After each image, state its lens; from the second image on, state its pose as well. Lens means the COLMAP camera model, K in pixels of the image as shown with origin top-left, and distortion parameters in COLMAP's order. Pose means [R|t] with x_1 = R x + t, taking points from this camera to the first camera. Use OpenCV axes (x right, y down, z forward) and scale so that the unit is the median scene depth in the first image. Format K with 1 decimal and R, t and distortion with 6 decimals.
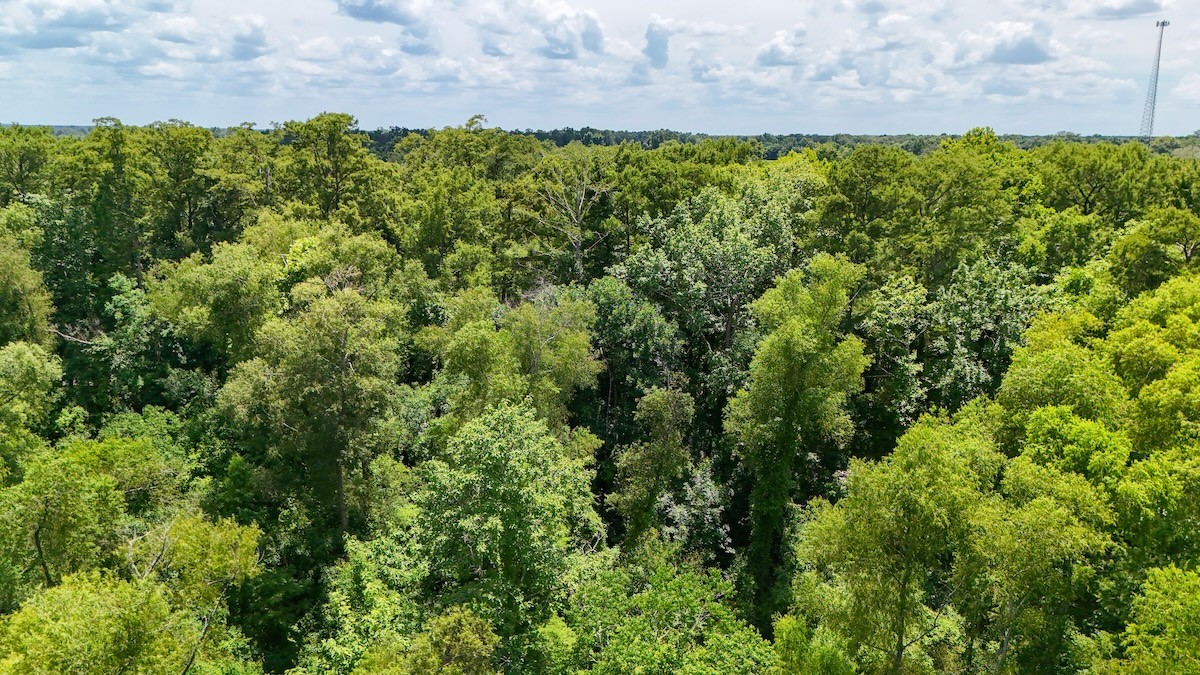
lens RADIAL K [[894.3, 0, 604.3], [0, 894.3, 341.1], [0, 0, 1]] dist [0.067995, -0.064378]
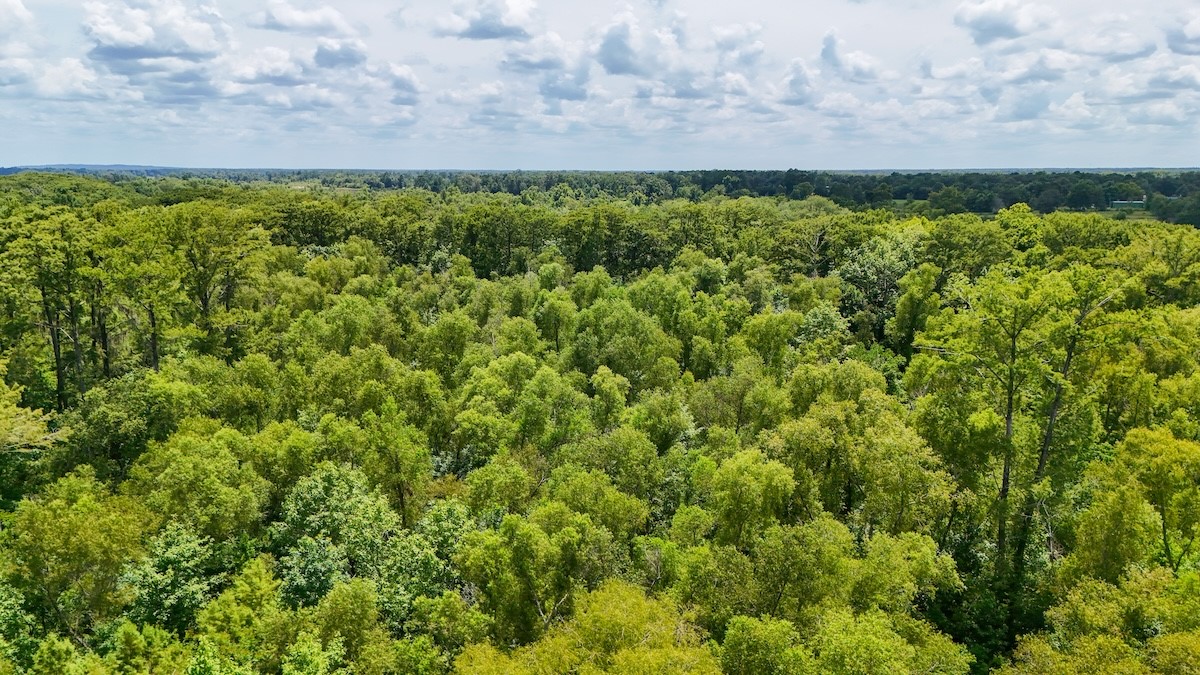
lens RADIAL K [[894.3, 0, 605.1], [0, 894.3, 343.1], [0, 0, 1]] dist [0.067995, -0.064378]
pose [[0.991489, 0.016539, -0.129132, -0.288840], [-0.021326, 0.999132, -0.035773, 0.211540], [0.128429, 0.038223, 0.990982, -1.458357]]
